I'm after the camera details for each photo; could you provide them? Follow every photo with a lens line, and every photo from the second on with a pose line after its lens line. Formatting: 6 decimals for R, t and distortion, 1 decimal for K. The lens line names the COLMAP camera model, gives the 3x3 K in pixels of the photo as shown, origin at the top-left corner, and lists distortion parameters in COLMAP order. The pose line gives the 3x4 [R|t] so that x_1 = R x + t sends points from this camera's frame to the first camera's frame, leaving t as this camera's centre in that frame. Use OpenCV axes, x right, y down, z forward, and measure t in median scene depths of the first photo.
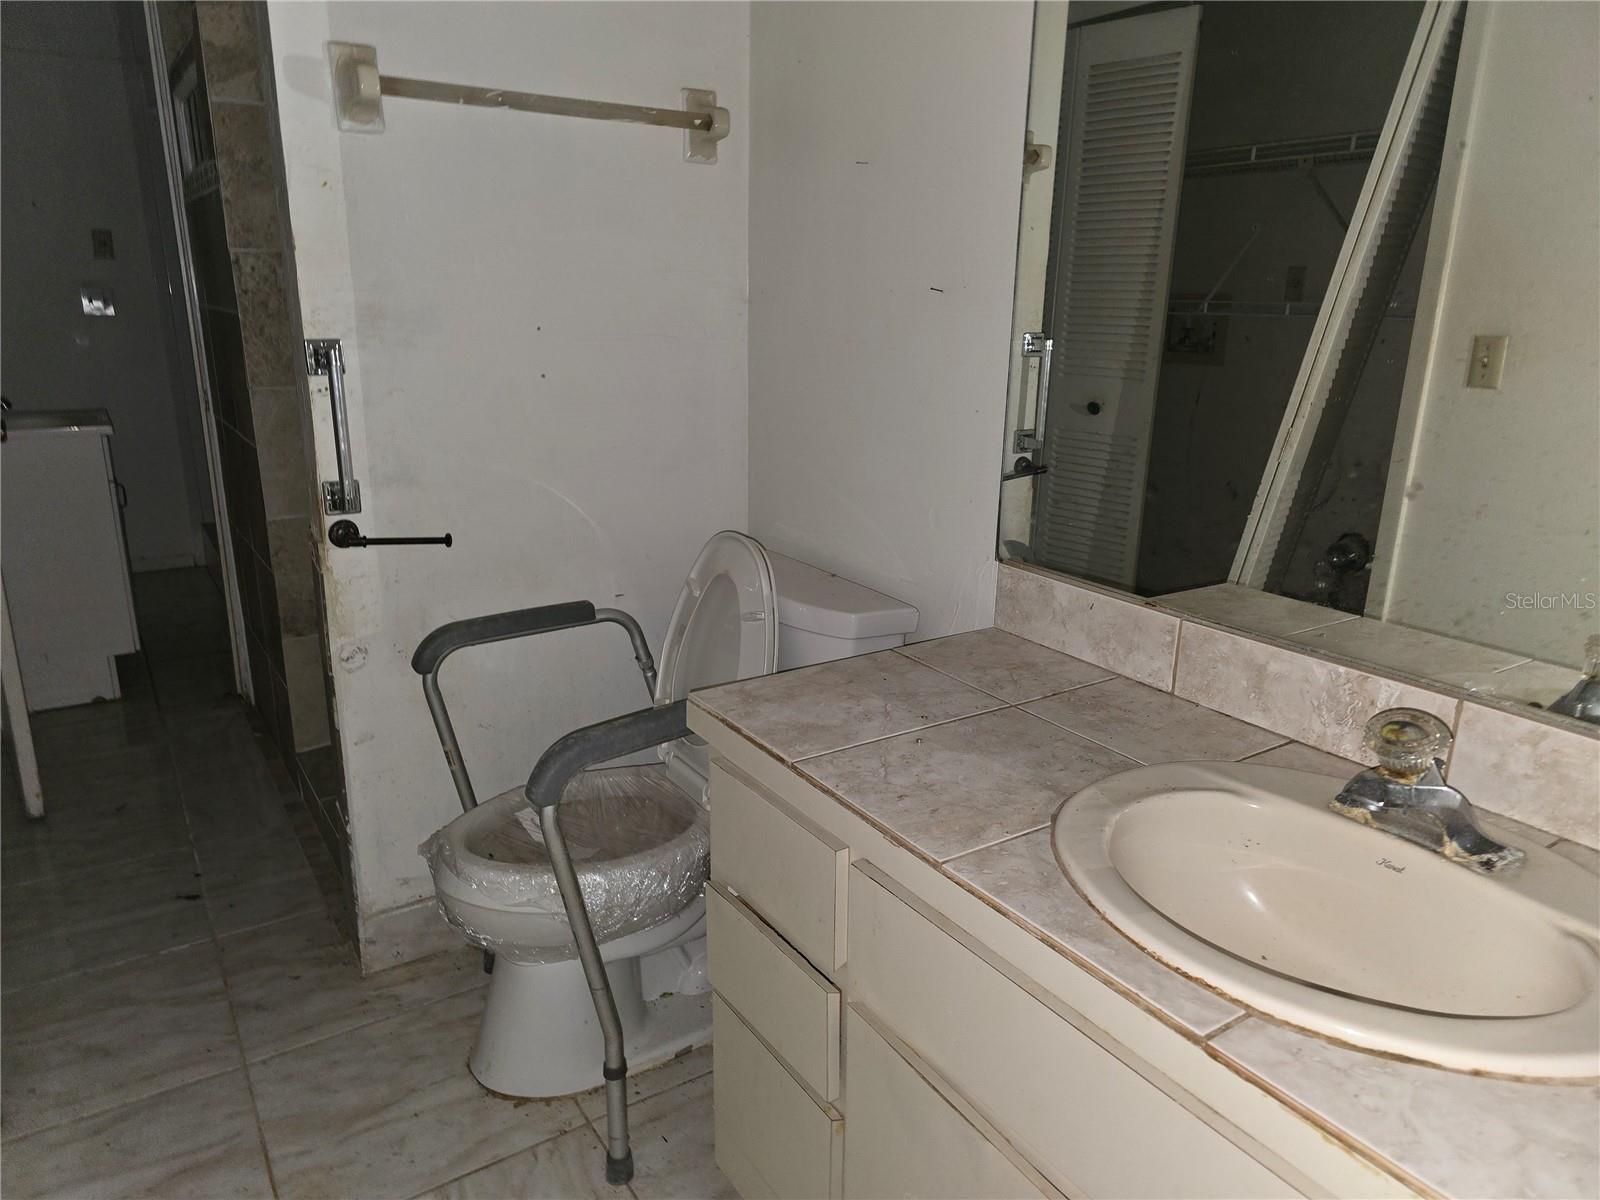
lens RADIAL K [[1070.7, 0, 794.9], [0, 1070.7, 602.1], [0, 0, 1]] dist [0.067845, -0.066209]
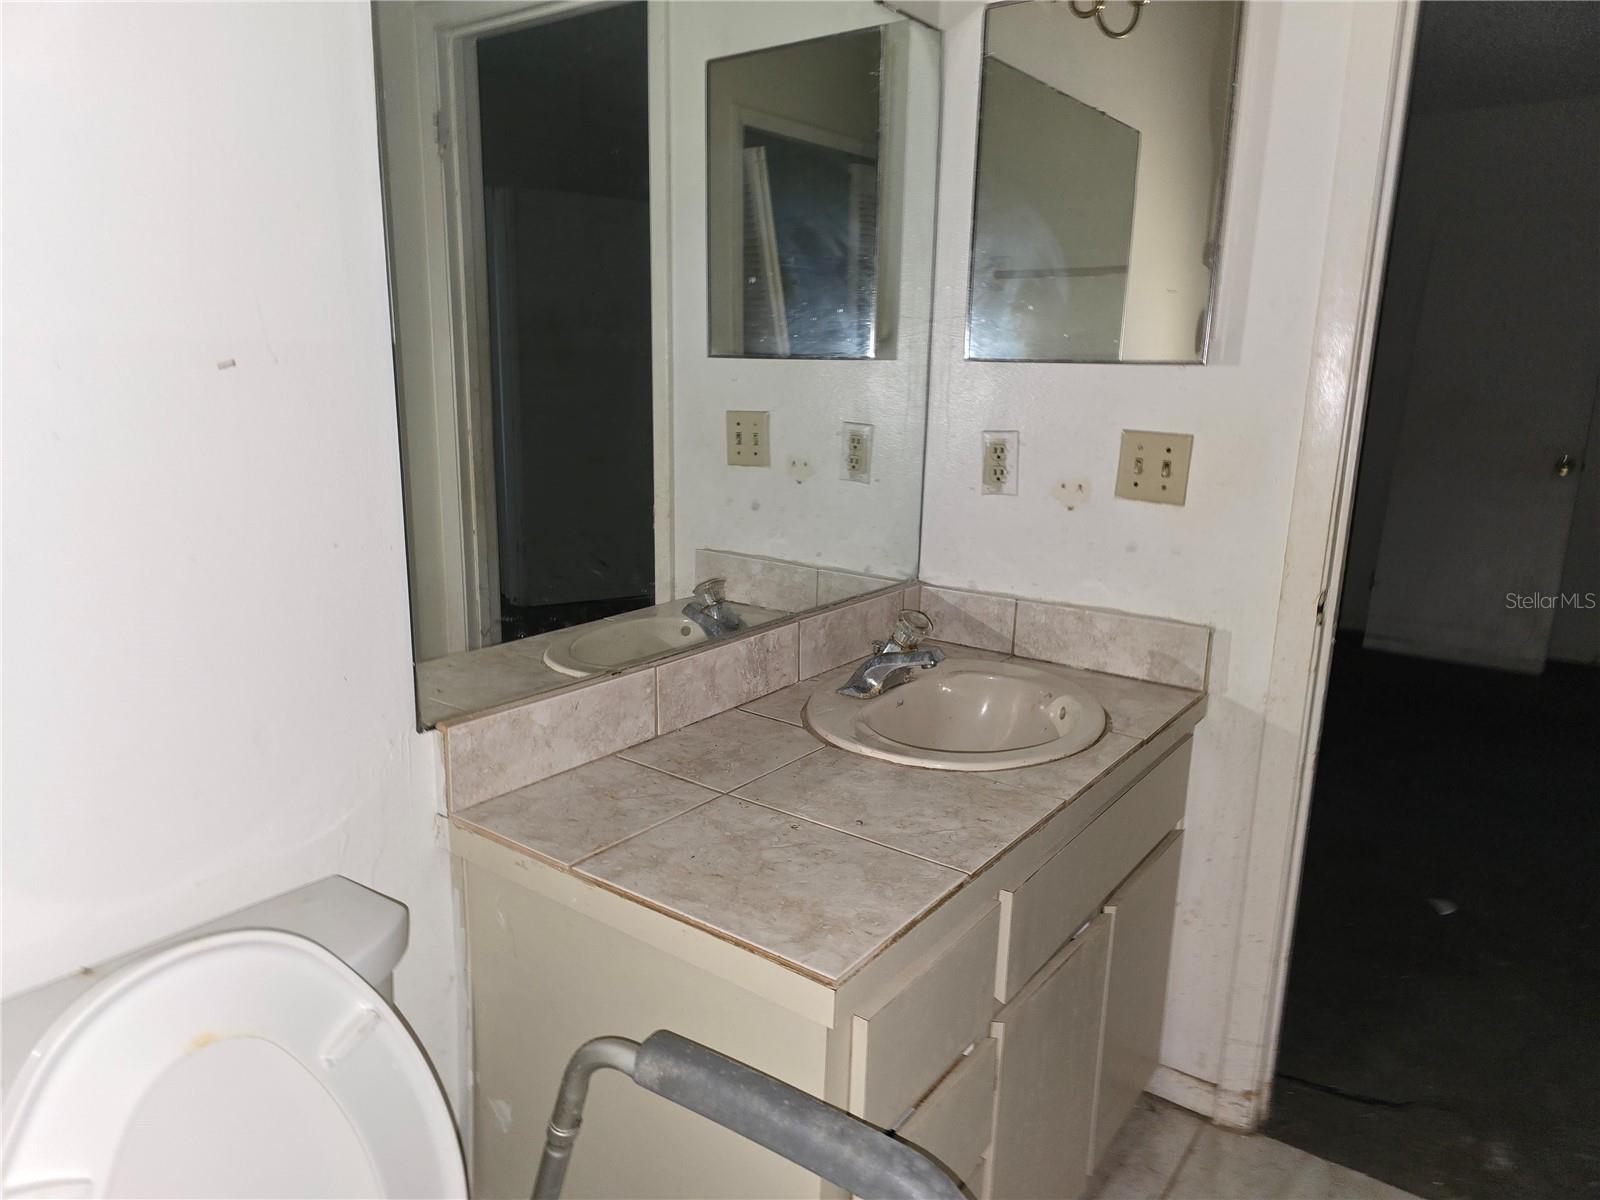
lens RADIAL K [[1070.7, 0, 795.5], [0, 1070.7, 601.0], [0, 0, 1]] dist [0.067845, -0.066209]
pose [[-0.353049, -0.224718, 0.908217, -0.639302], [0.233789, 0.918744, 0.318203, -0.346409], [-0.905925, 0.324672, -0.271825, 1.116822]]
